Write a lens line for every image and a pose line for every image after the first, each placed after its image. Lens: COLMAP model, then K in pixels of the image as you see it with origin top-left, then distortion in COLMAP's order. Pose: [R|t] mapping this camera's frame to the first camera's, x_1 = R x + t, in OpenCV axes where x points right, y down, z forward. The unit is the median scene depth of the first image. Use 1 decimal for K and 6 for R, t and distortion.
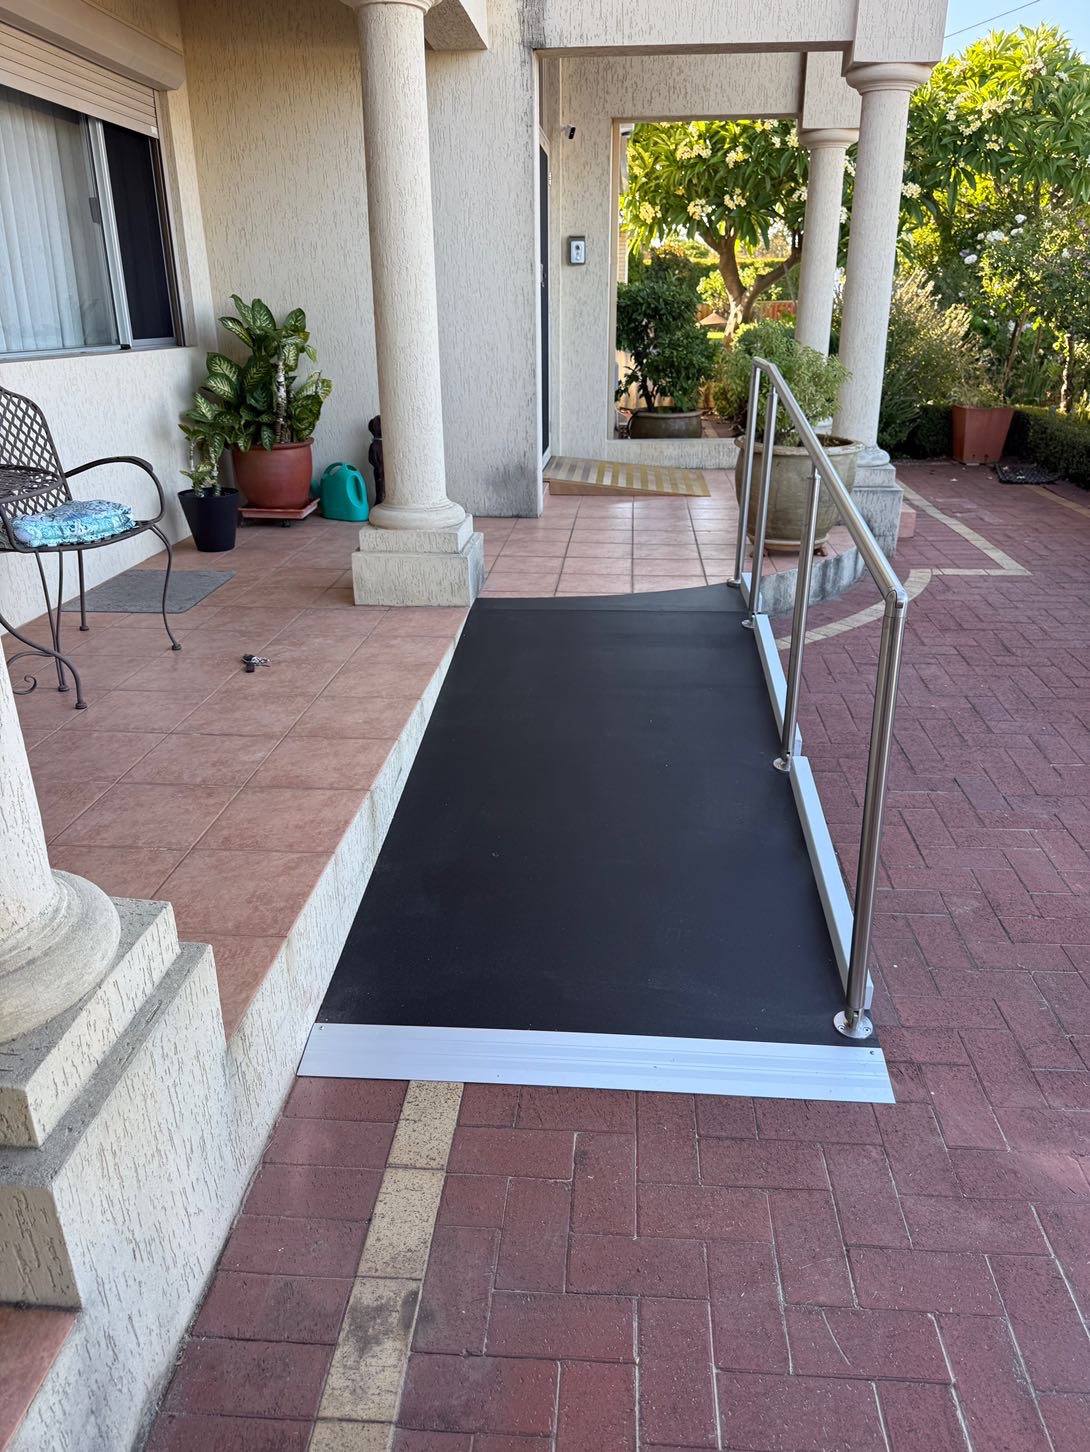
lens RADIAL K [[1028.5, 0, 545.0], [0, 1028.5, 726.0], [0, 0, 1]] dist [0.046234, -0.058345]
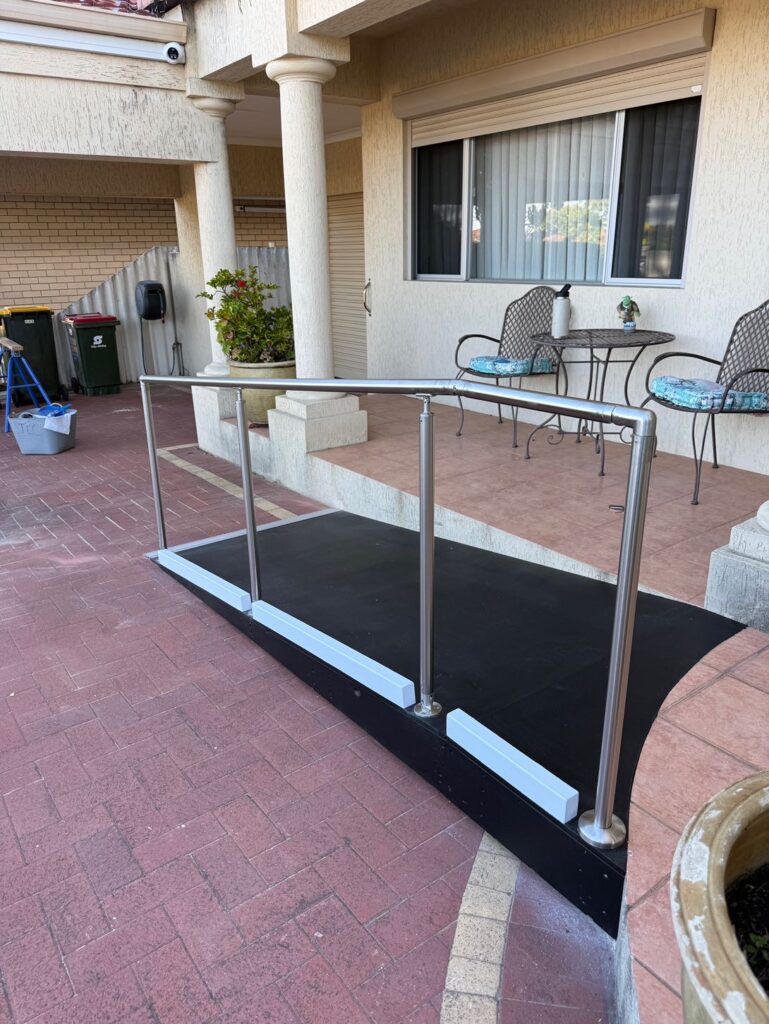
lens RADIAL K [[725.4, 0, 384.5], [0, 725.4, 512.0], [0, 0, 1]] dist [0.046234, -0.058345]
pose [[-0.752632, 0.248340, -0.609813, 0.516216], [-0.222455, 0.775784, 0.590485, -0.518368], [0.619725, 0.580074, -0.528636, 1.203547]]
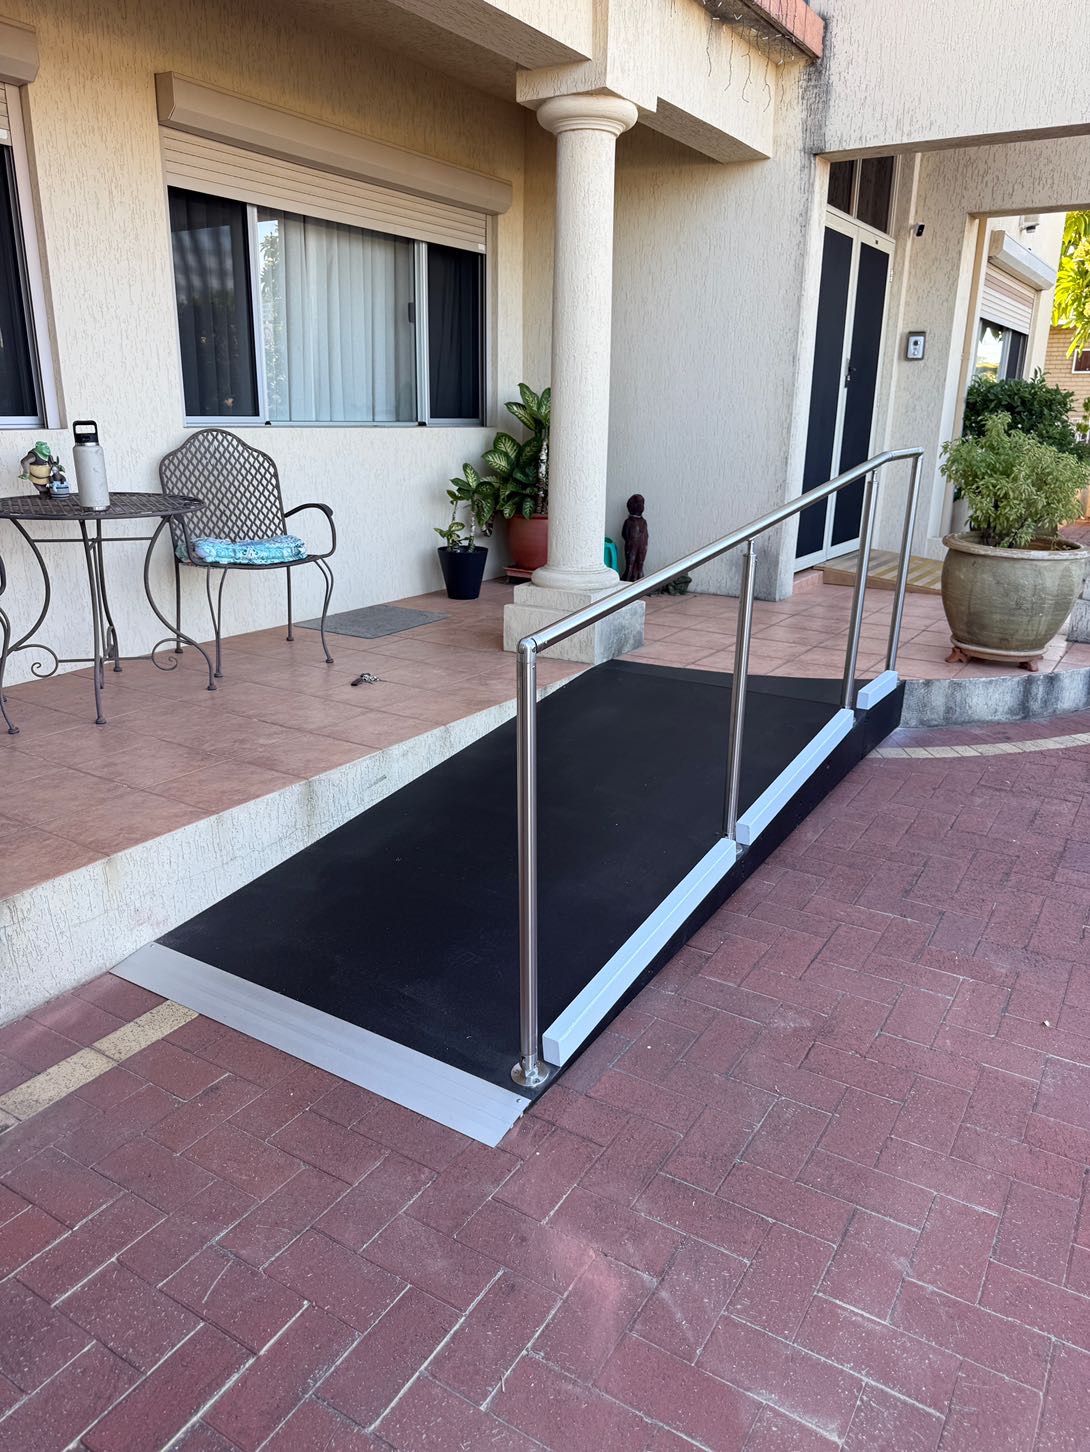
lens RADIAL K [[1028.5, 0, 545.0], [0, 1028.5, 726.0], [0, 0, 1]] dist [0.046234, -0.058345]
pose [[0.882470, 0.156792, -0.443468, 0.388564], [-0.194839, 0.979968, -0.041239, -0.000832], [0.428118, 0.122796, 0.895341, 0.040823]]
